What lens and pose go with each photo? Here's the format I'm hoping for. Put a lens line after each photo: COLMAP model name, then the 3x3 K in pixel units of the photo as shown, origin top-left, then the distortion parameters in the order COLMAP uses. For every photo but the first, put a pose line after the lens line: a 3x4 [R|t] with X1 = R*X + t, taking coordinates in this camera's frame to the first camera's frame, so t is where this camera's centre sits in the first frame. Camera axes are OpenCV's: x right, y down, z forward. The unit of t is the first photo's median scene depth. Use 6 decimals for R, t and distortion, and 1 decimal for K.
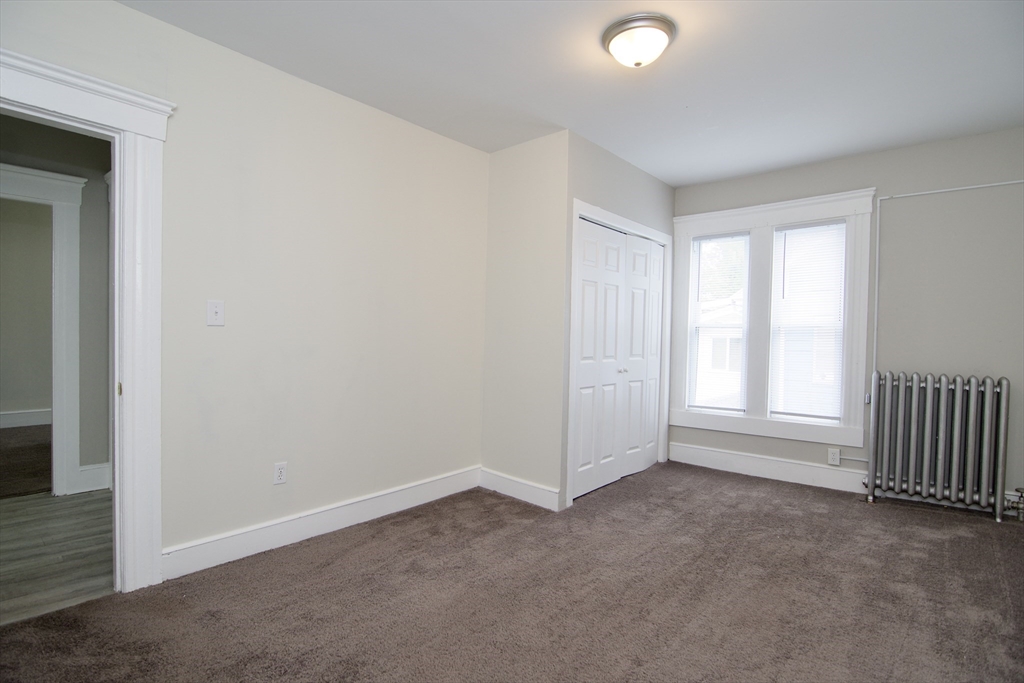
lens RADIAL K [[493.9, 0, 512.0], [0, 493.9, 341.5], [0, 0, 1]] dist [0.001872, -0.011742]
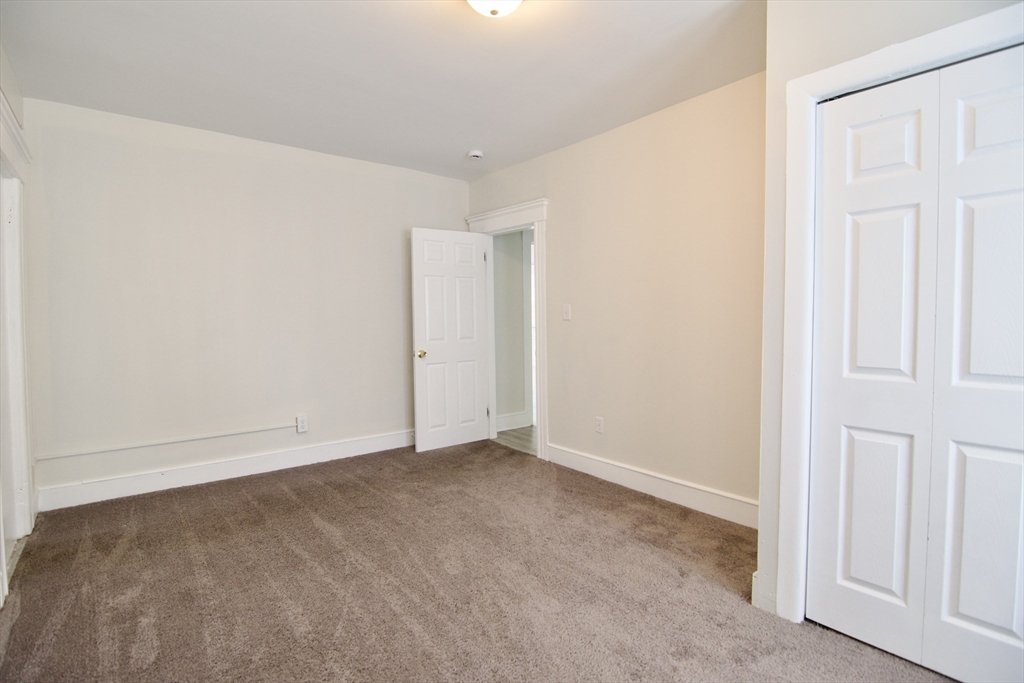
lens RADIAL K [[493.9, 0, 512.0], [0, 493.9, 341.5], [0, 0, 1]] dist [0.001872, -0.011742]
pose [[-0.177769, 0.030036, -0.983614, 0.746757], [-0.000700, 0.999530, 0.030648, -0.010961], [0.984072, 0.006137, -0.177664, 0.793423]]
